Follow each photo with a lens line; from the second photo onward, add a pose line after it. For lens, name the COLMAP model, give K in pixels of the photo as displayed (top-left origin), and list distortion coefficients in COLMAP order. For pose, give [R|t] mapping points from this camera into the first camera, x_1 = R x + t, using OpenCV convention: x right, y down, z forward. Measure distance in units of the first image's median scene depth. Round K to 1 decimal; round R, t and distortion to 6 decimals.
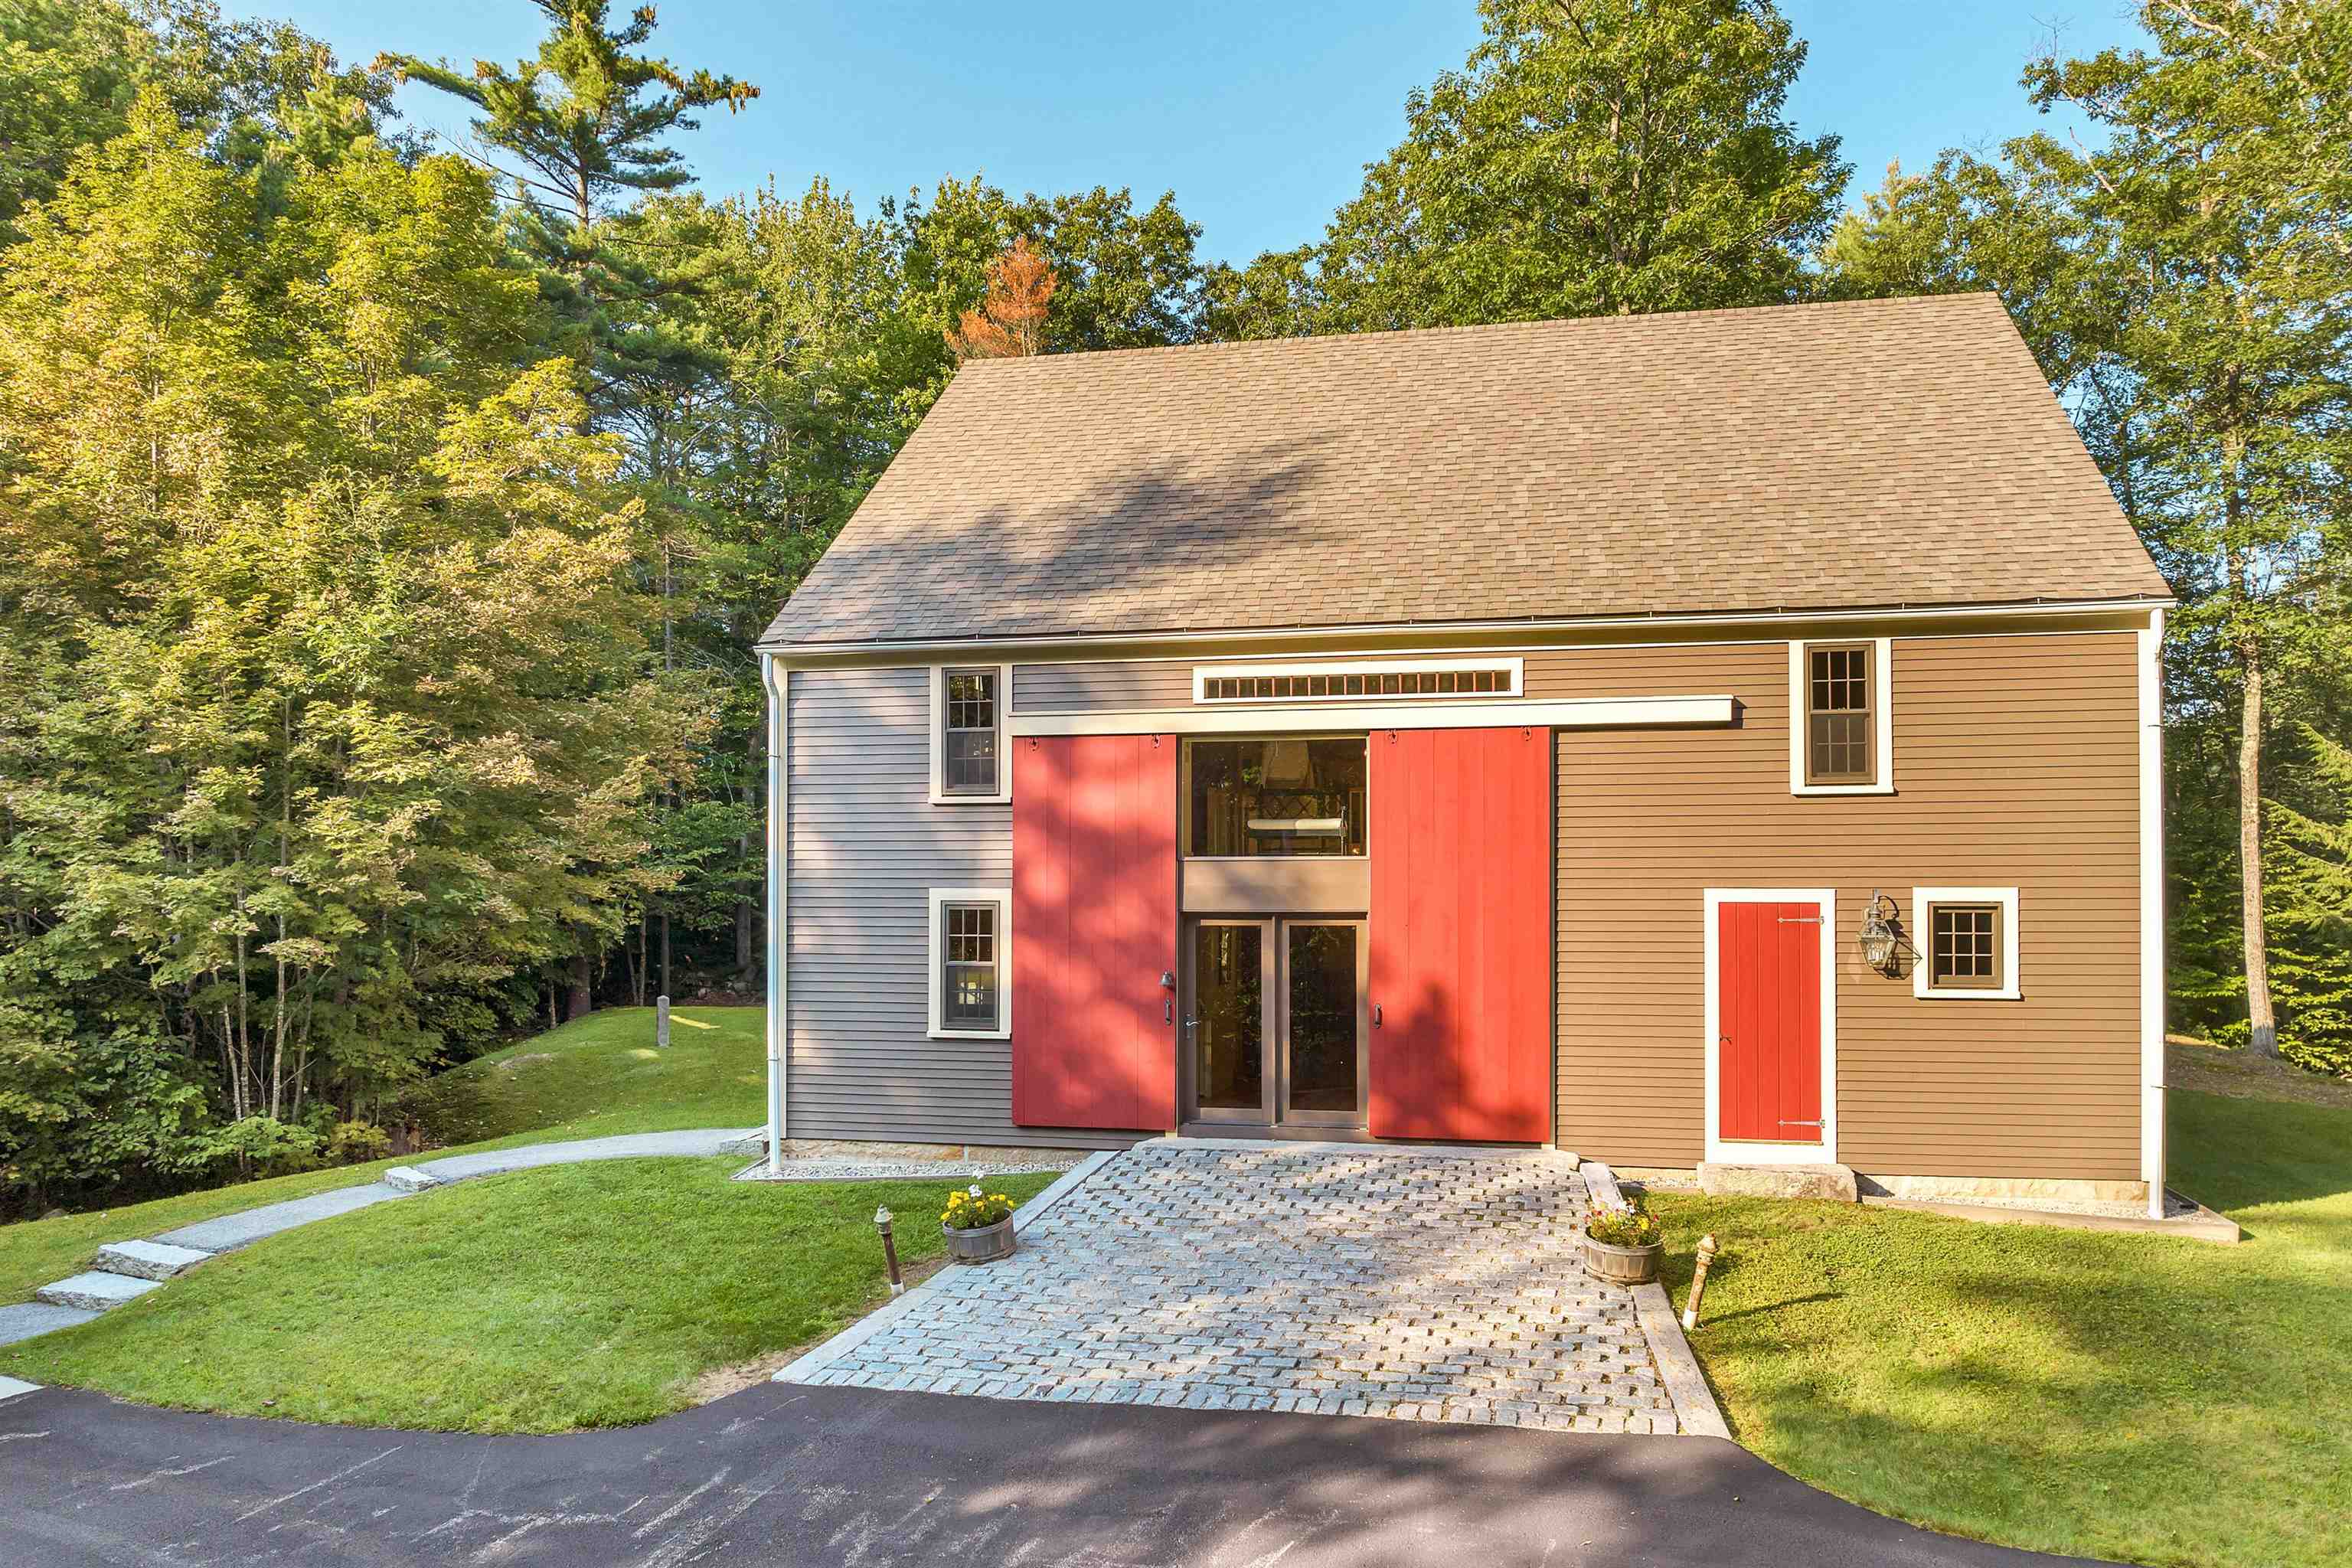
lens RADIAL K [[1704.9, 0, 1176.7], [0, 1704.9, 867.5], [0, 0, 1]] dist [-0.024550, -0.016563]
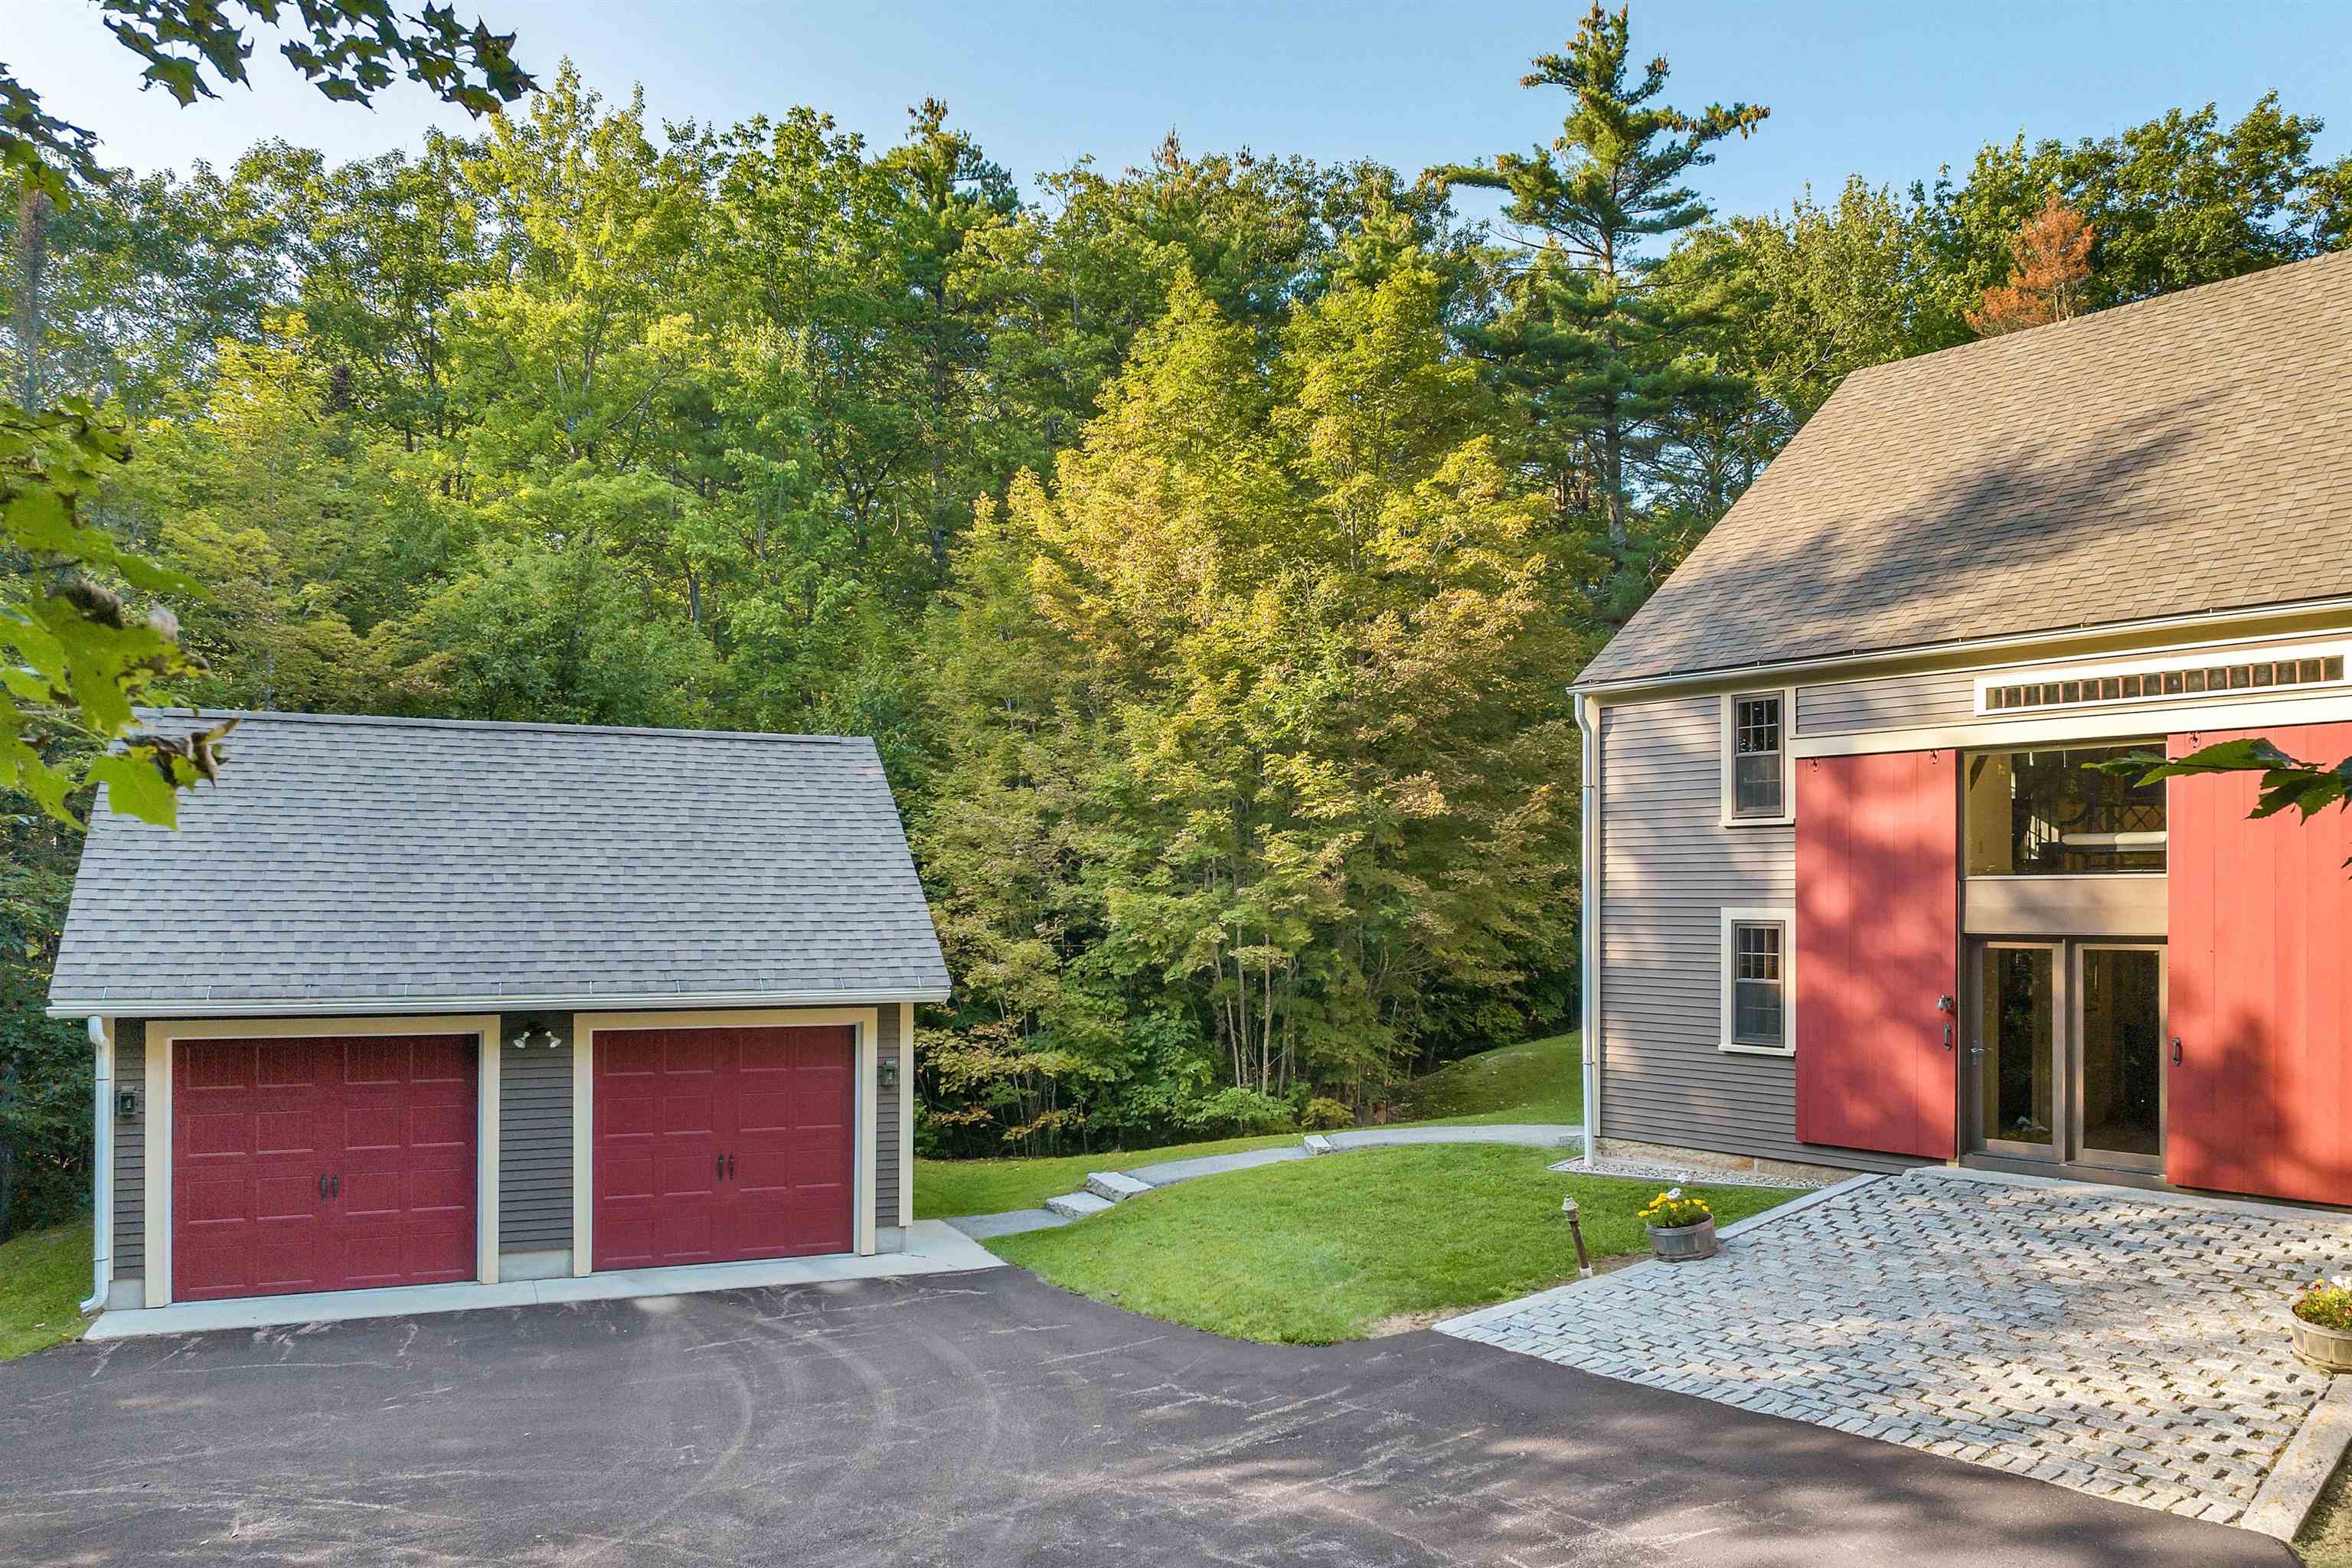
lens RADIAL K [[1704.9, 0, 1176.7], [0, 1704.9, 867.5], [0, 0, 1]] dist [-0.024550, -0.016563]
pose [[0.787109, -0.011854, -0.616700, 0.229854], [0.008739, 0.999929, -0.008066, -0.006637], [0.616752, 0.000959, 0.787157, -0.024692]]
